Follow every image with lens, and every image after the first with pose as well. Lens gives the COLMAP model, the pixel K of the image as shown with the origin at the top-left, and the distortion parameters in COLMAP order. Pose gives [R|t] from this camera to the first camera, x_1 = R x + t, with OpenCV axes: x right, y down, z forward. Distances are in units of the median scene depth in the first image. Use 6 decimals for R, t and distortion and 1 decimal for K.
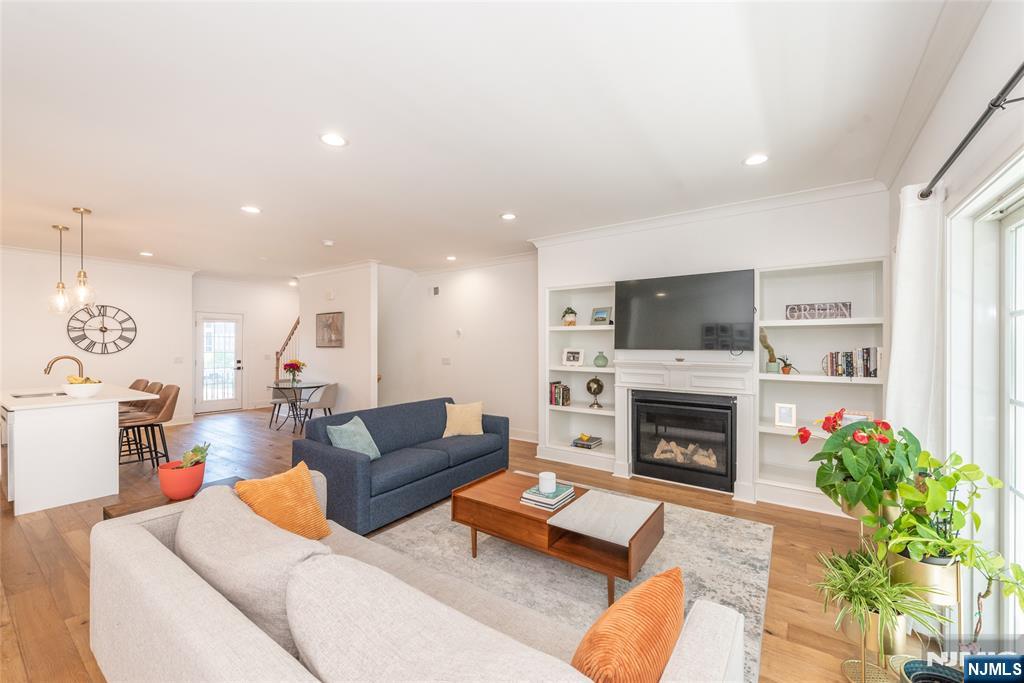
lens RADIAL K [[414.1, 0, 522.9], [0, 414.1, 342.4], [0, 0, 1]] dist [-0.001656, -0.000267]
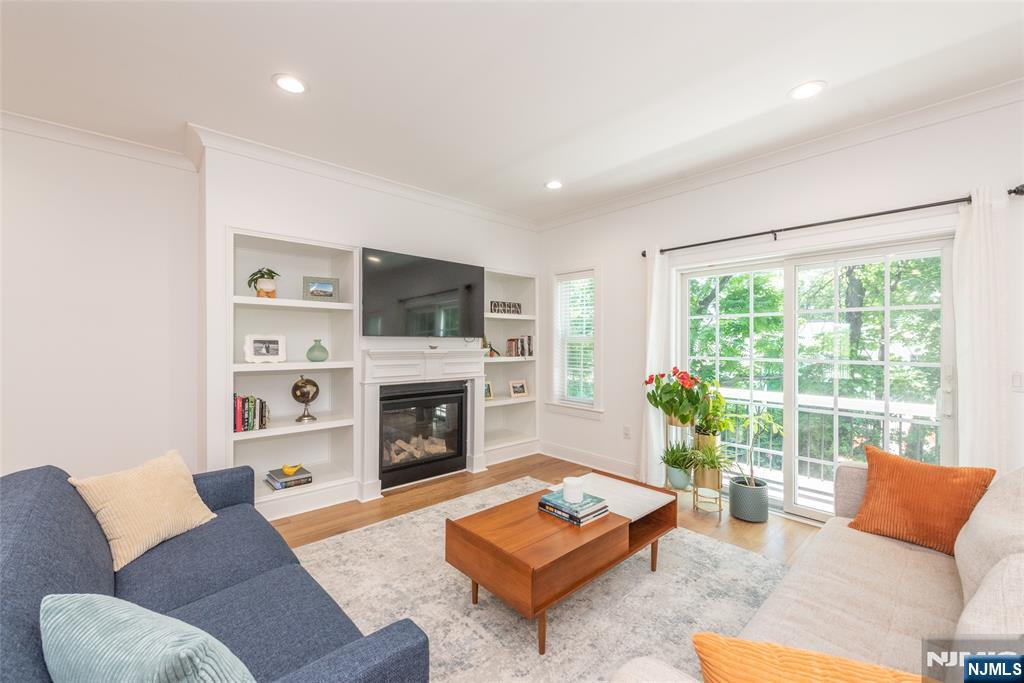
lens RADIAL K [[414.1, 0, 522.9], [0, 414.1, 342.4], [0, 0, 1]] dist [-0.001656, -0.000267]
pose [[0.208409, -0.000910, 0.978041, -0.494903], [-0.005371, 0.999983, 0.002075, 0.027345], [-0.978027, -0.005686, 0.208401, 0.593758]]
